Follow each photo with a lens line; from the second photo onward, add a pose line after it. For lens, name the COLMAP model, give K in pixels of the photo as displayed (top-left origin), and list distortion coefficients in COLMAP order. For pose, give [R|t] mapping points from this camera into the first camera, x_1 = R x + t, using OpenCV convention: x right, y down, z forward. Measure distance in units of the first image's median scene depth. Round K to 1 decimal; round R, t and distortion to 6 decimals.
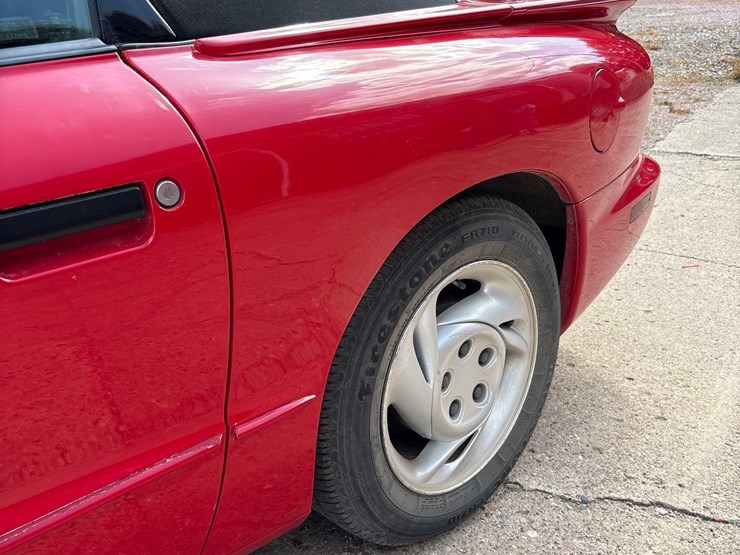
lens RADIAL K [[744.6, 0, 365.8], [0, 744.6, 275.4], [0, 0, 1]] dist [0.020723, 0.000000]
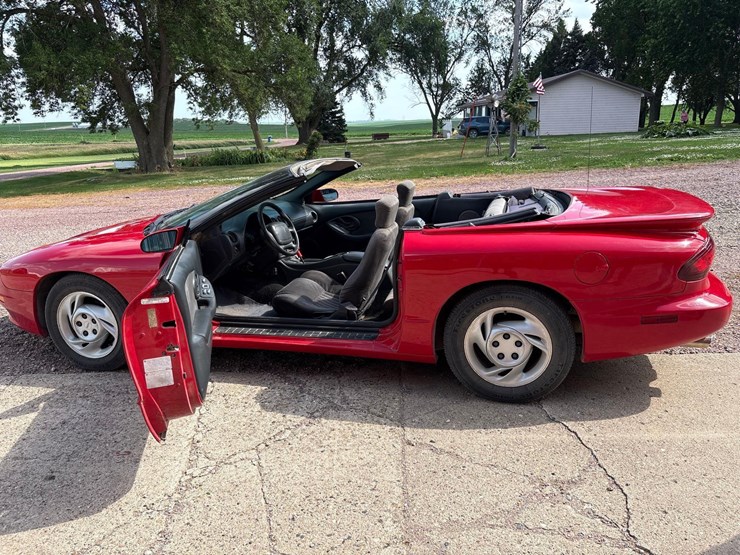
lens RADIAL K [[558.9, 0, 375.8], [0, 558.9, 275.2], [0, 0, 1]] dist [0.029983, -0.031623]
pose [[0.538520, 0.210660, -0.815854, 1.542326], [-0.256613, 0.963253, 0.079338, -0.166658], [0.802587, 0.166633, 0.572789, -0.657530]]
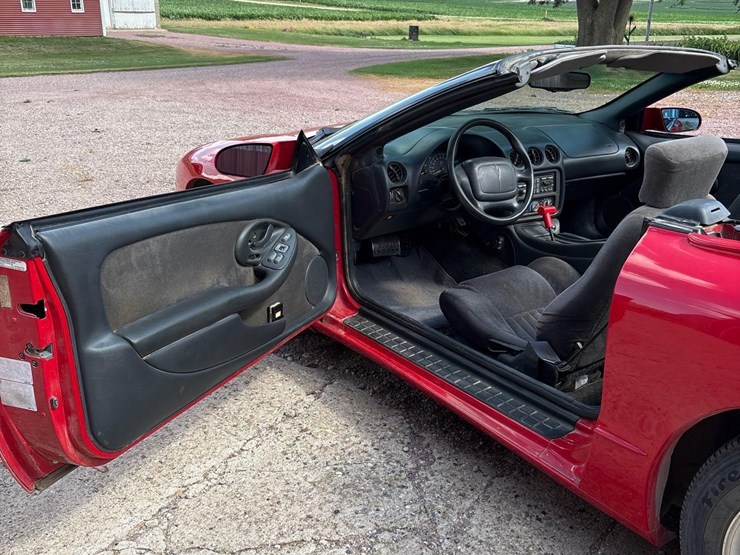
lens RADIAL K [[744.6, 0, 375.0], [0, 744.6, 273.4], [0, 0, 1]] dist [0.020723, 0.000000]
pose [[-0.120041, 0.341170, -0.932305, 0.996485], [-0.340112, 0.868134, 0.361479, -0.408870], [0.932692, 0.360480, 0.011824, 0.246700]]
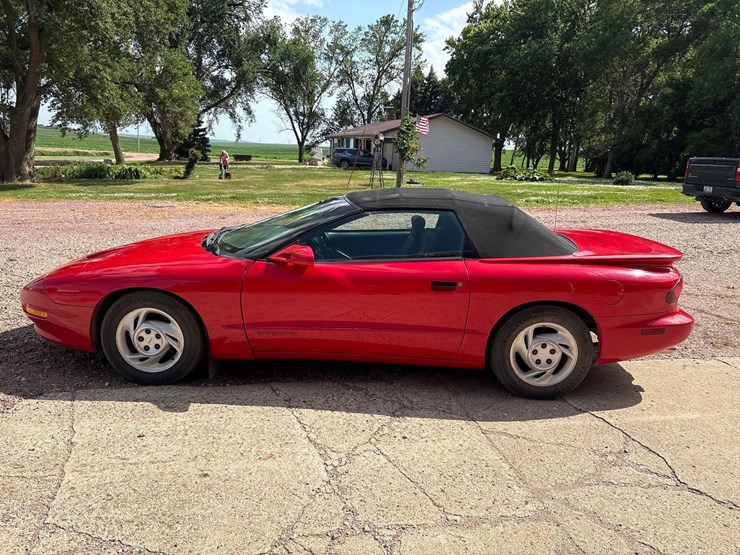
lens RADIAL K [[558.9, 0, 372.0], [0, 558.9, 274.3], [0, 0, 1]] dist [0.029983, -0.031623]
pose [[0.721277, 0.189013, -0.666359, 1.257598], [-0.281095, 0.959140, -0.032201, 0.086263], [0.633045, 0.210536, 0.744936, -1.594409]]
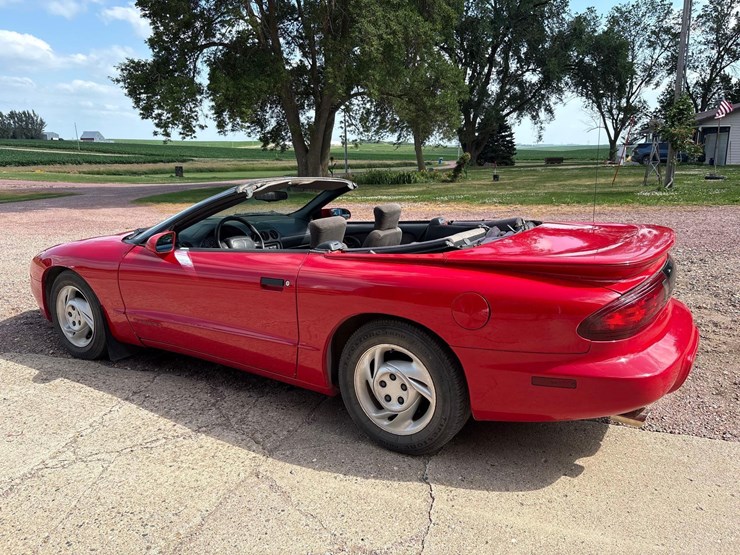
lens RADIAL K [[558.9, 0, 376.0], [0, 558.9, 266.6], [0, 0, 1]] dist [0.029983, -0.031623]
pose [[0.261726, 0.201899, -0.943788, 1.848108], [-0.317062, 0.941588, 0.113503, -0.458448], [0.911576, 0.269533, 0.310452, 0.240819]]
